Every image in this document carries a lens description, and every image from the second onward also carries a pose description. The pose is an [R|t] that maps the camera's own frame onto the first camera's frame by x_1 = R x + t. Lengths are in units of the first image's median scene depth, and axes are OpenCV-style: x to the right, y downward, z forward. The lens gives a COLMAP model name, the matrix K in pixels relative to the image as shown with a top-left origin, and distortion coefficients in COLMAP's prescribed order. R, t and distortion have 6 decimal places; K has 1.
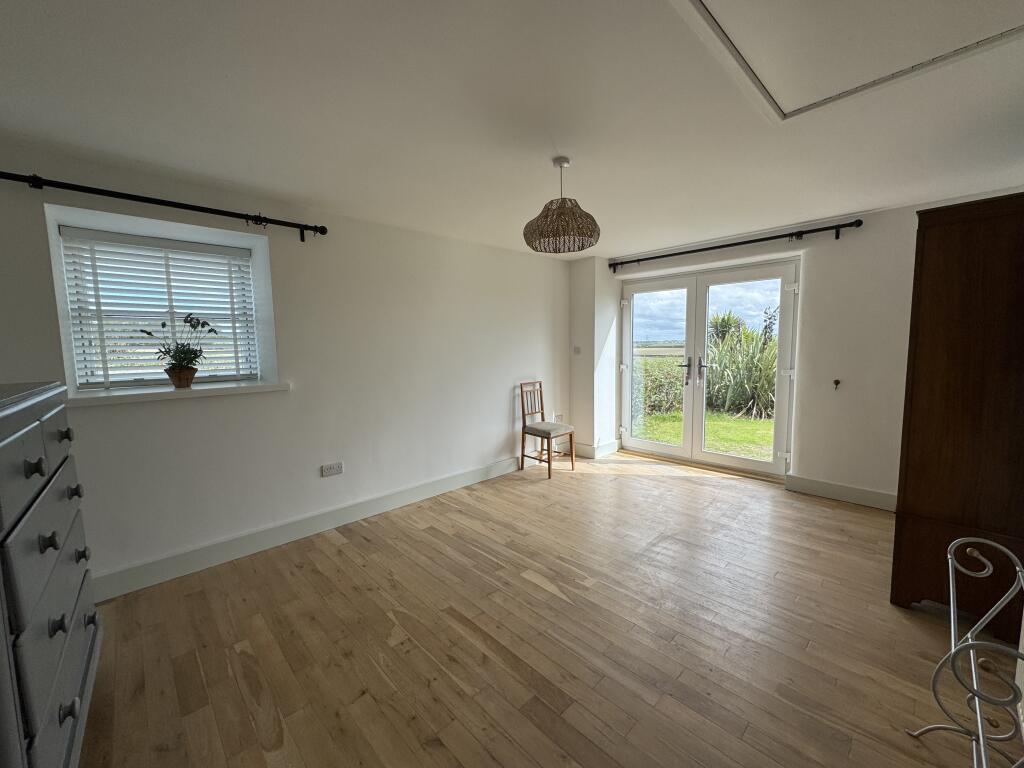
lens RADIAL K [[407.2, 0, 511.2], [0, 407.2, 385.3], [0, 0, 1]] dist [-0.006079, -0.000426]
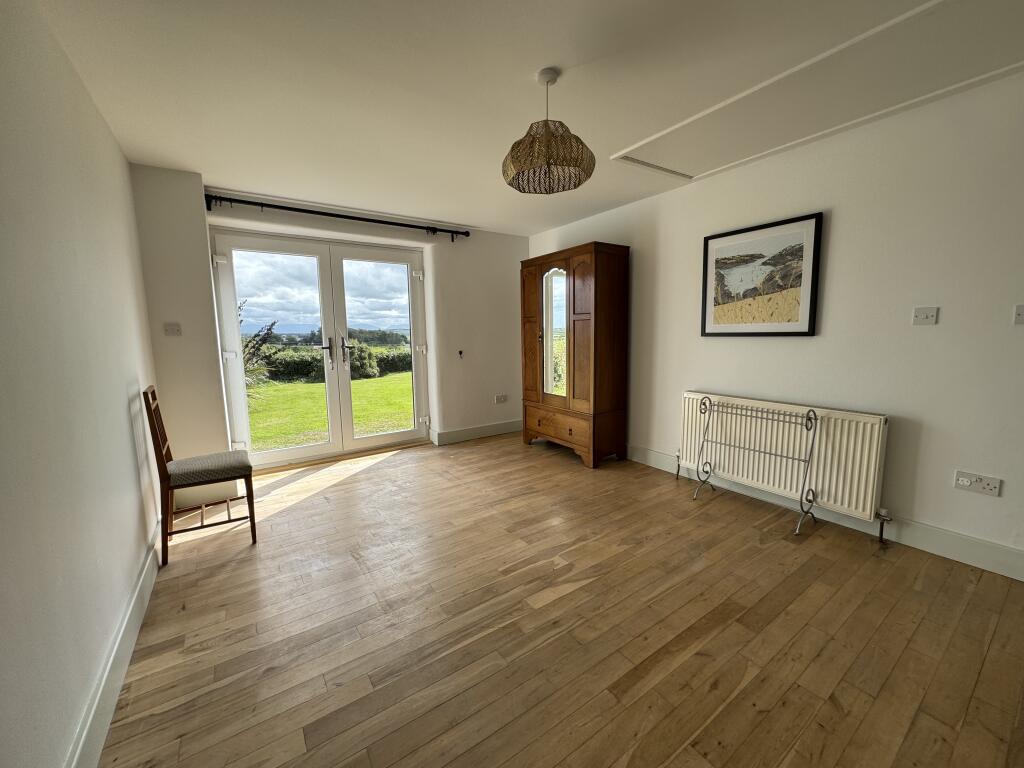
lens RADIAL K [[407.2, 0, 510.6], [0, 407.2, 382.3], [0, 0, 1]] dist [-0.006079, -0.000426]
pose [[0.155928, -0.107070, 0.981948, -0.458426], [0.111888, 0.989624, 0.090140, -0.011963], [-0.981411, 0.095813, 0.166290, 0.601480]]
